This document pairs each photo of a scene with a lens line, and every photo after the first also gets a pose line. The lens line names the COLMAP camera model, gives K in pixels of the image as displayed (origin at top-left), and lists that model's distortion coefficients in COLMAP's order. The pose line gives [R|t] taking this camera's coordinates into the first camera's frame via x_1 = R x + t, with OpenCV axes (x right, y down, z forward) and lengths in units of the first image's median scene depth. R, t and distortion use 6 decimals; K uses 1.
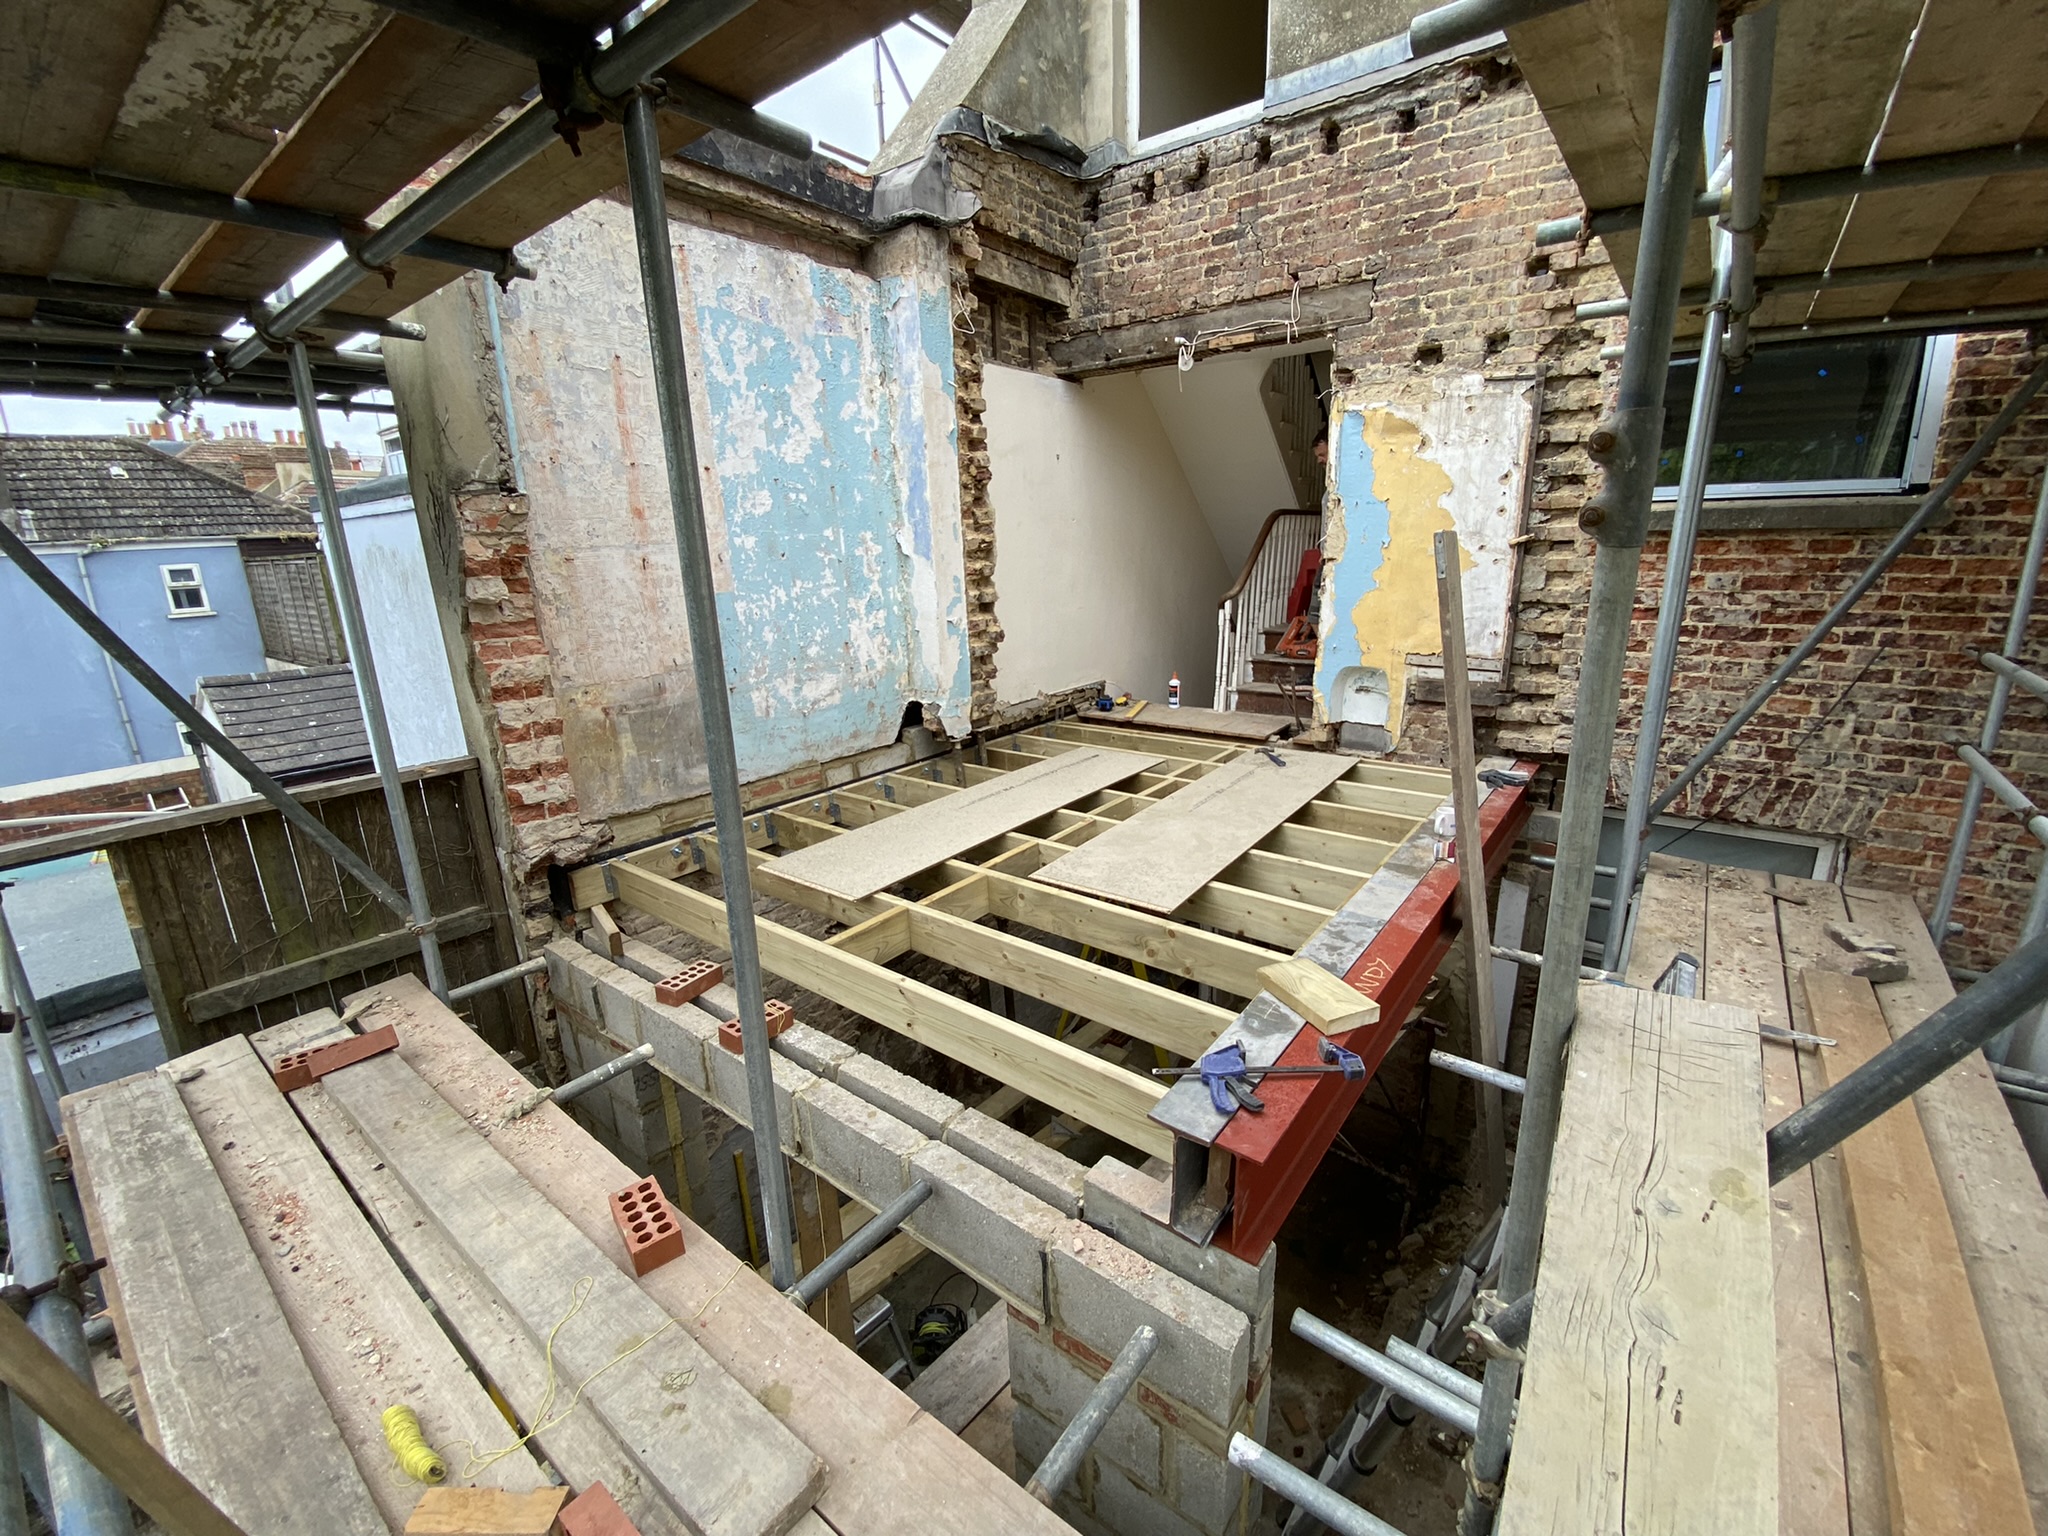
lens RADIAL K [[832.4, 0, 1024.0], [0, 832.4, 768.0], [0, 0, 1]] dist [0.049995, -0.042571]
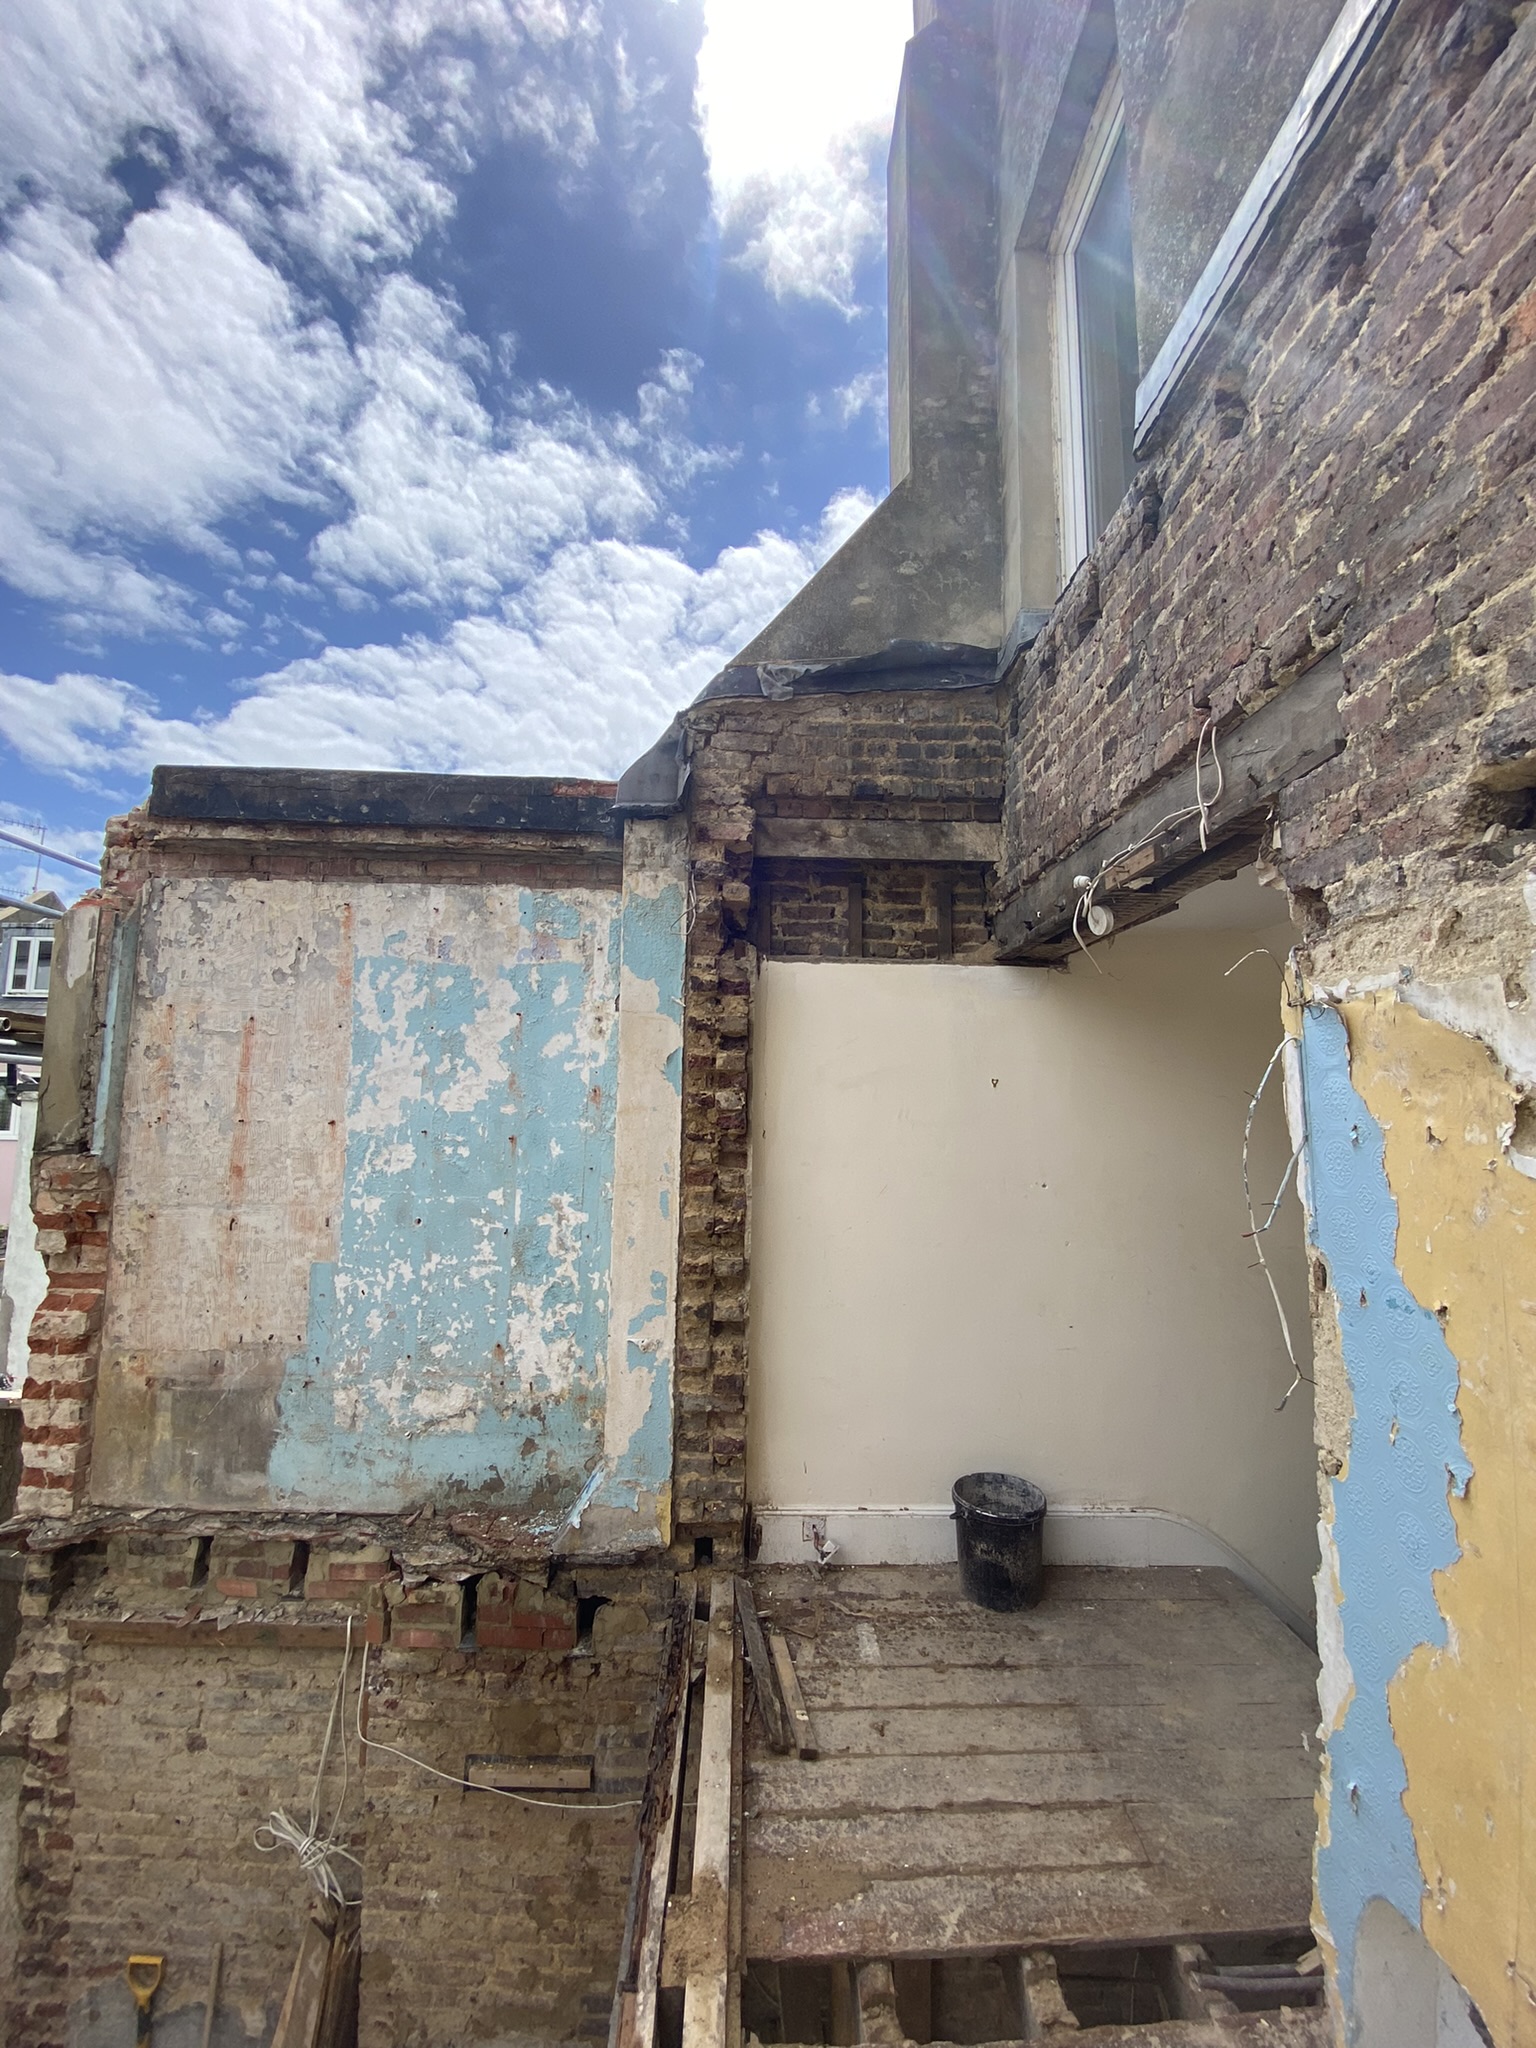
lens RADIAL K [[832.4, 0, 767.6], [0, 832.4, 1039.7], [0, 0, 1]] dist [0.049995, -0.042571]
pose [[0.633465, -0.030708, -0.773162, 0.538787], [-0.236451, 0.943733, -0.231211, -0.307196], [0.736759, 0.329278, 0.590561, 0.706979]]
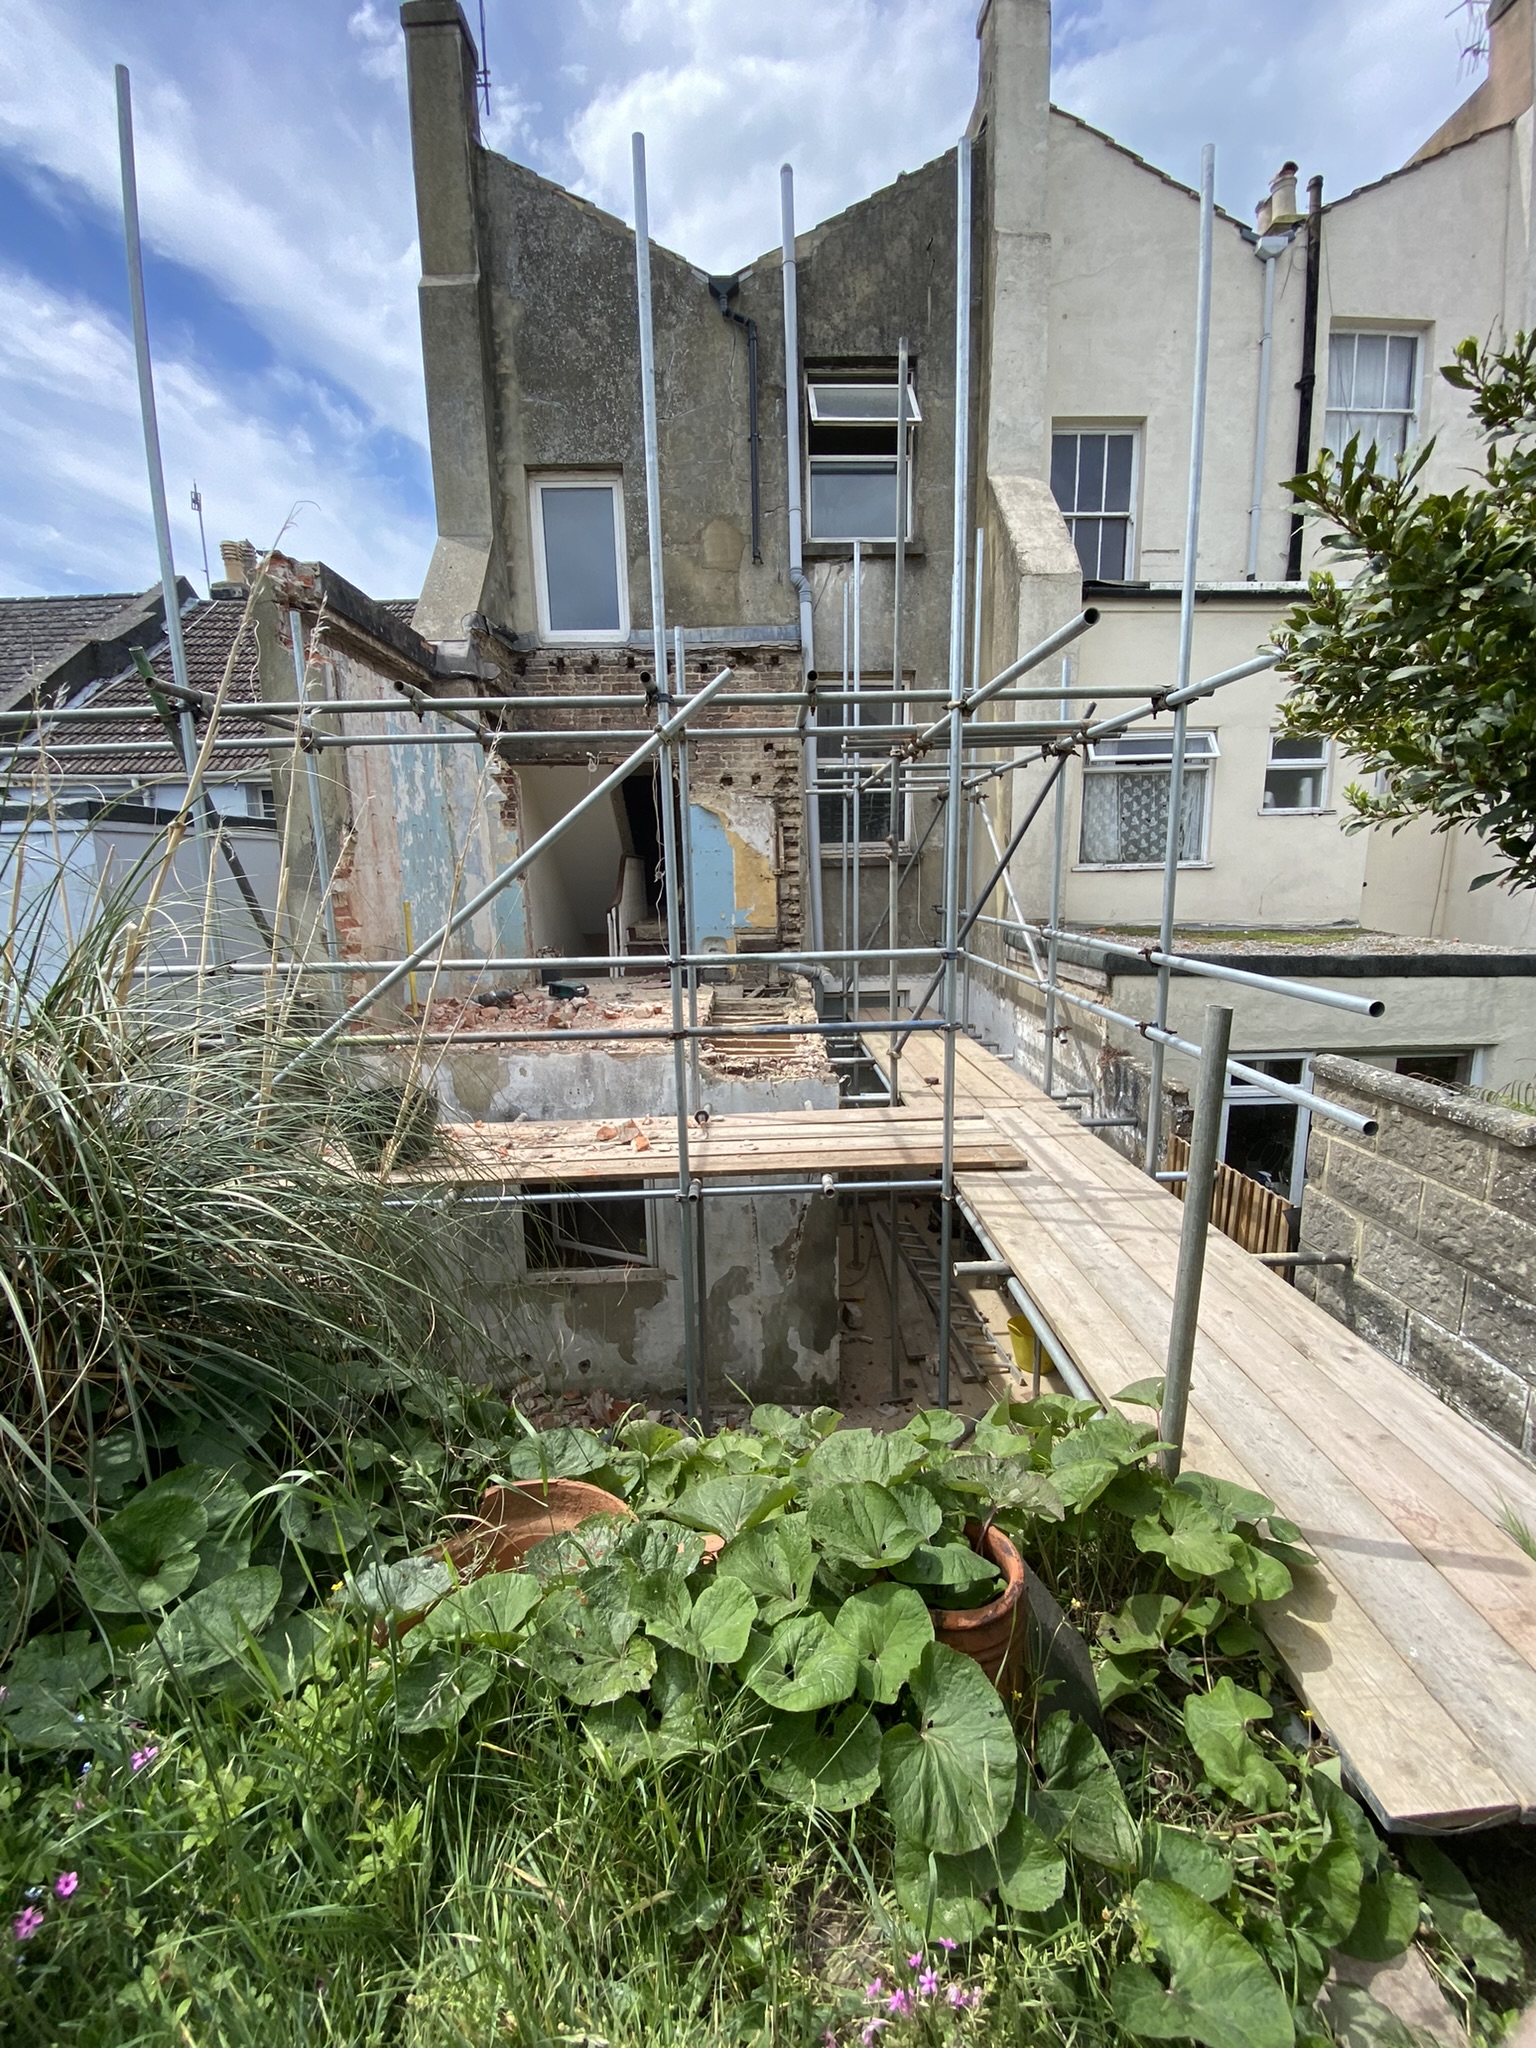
lens RADIAL K [[832.4, 0, 767.6], [0, 832.4, 1039.7], [0, 0, 1]] dist [0.049995, -0.042571]
pose [[0.778949, -0.112175, 0.616973, -0.809255], [0.161669, 0.986535, -0.024746, 0.207253], [-0.605889, 0.119021, 0.786595, -0.613527]]
